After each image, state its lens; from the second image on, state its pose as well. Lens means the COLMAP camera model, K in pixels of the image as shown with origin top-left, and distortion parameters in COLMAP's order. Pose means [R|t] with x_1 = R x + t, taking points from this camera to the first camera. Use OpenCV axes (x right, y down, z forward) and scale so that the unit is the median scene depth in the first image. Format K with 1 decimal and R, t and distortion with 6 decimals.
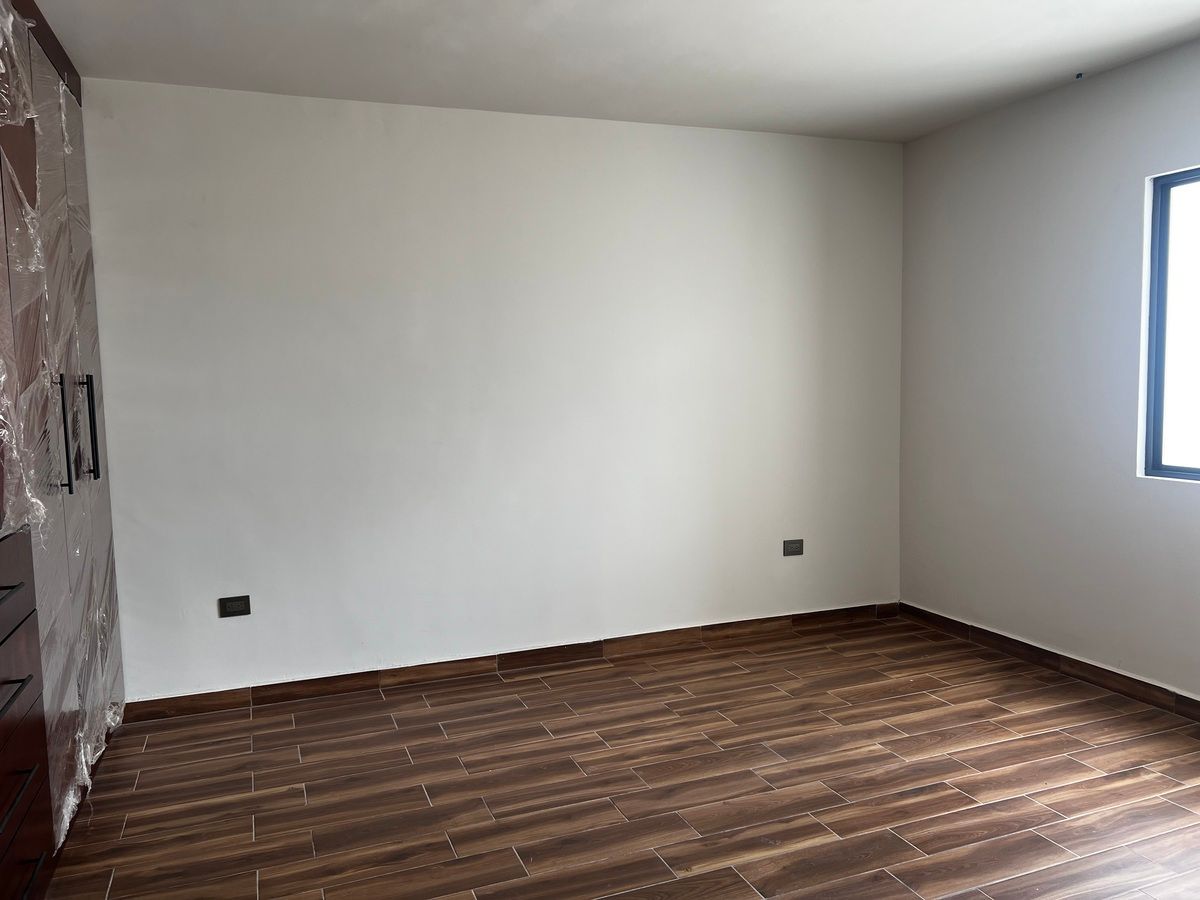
lens RADIAL K [[911.4, 0, 608.0], [0, 911.4, 455.7], [0, 0, 1]] dist [0.055994, -0.043209]
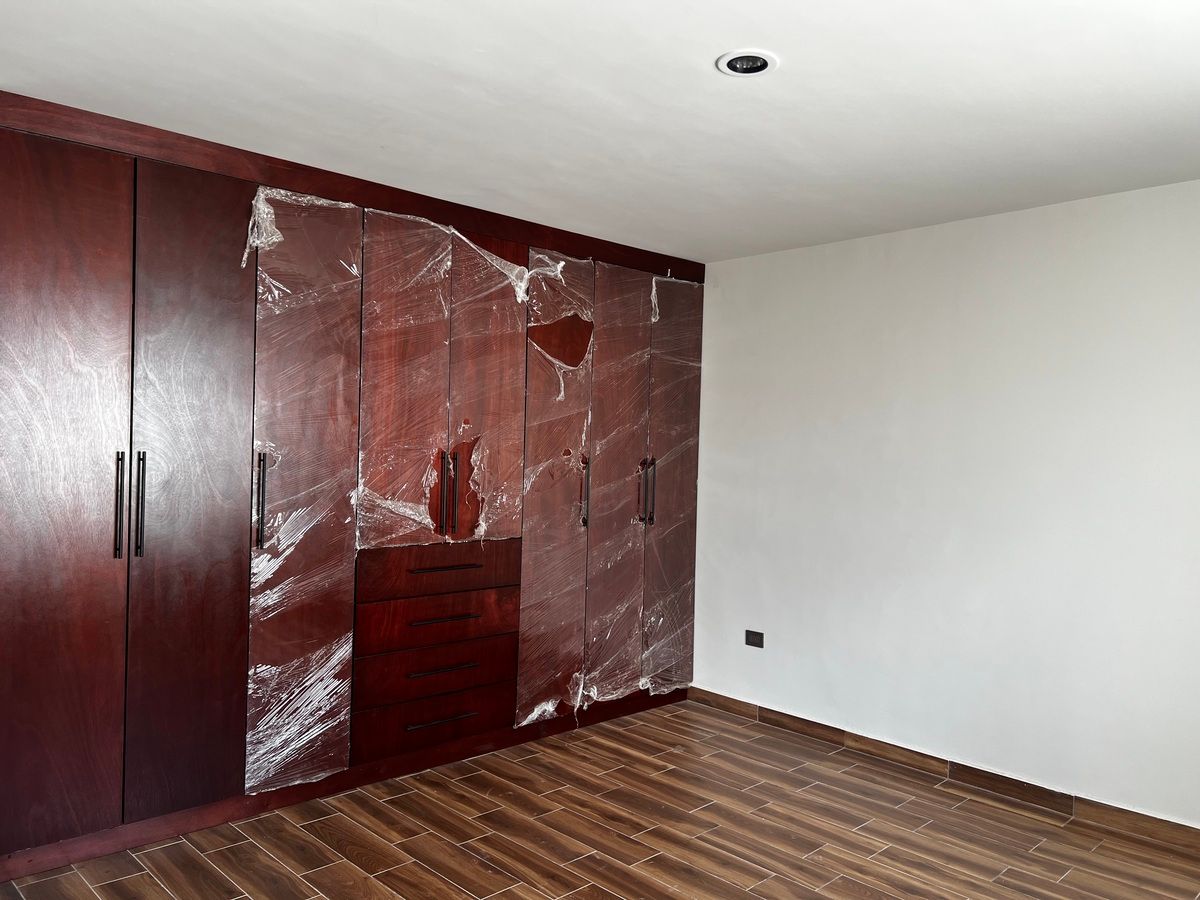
lens RADIAL K [[911.4, 0, 608.0], [0, 911.4, 455.7], [0, 0, 1]] dist [0.055994, -0.043209]
pose [[0.396387, 0.045916, -0.916934, 0.748502], [-0.117662, 0.993053, -0.001137, -0.075280], [0.910512, 0.108339, 0.399036, 0.285728]]
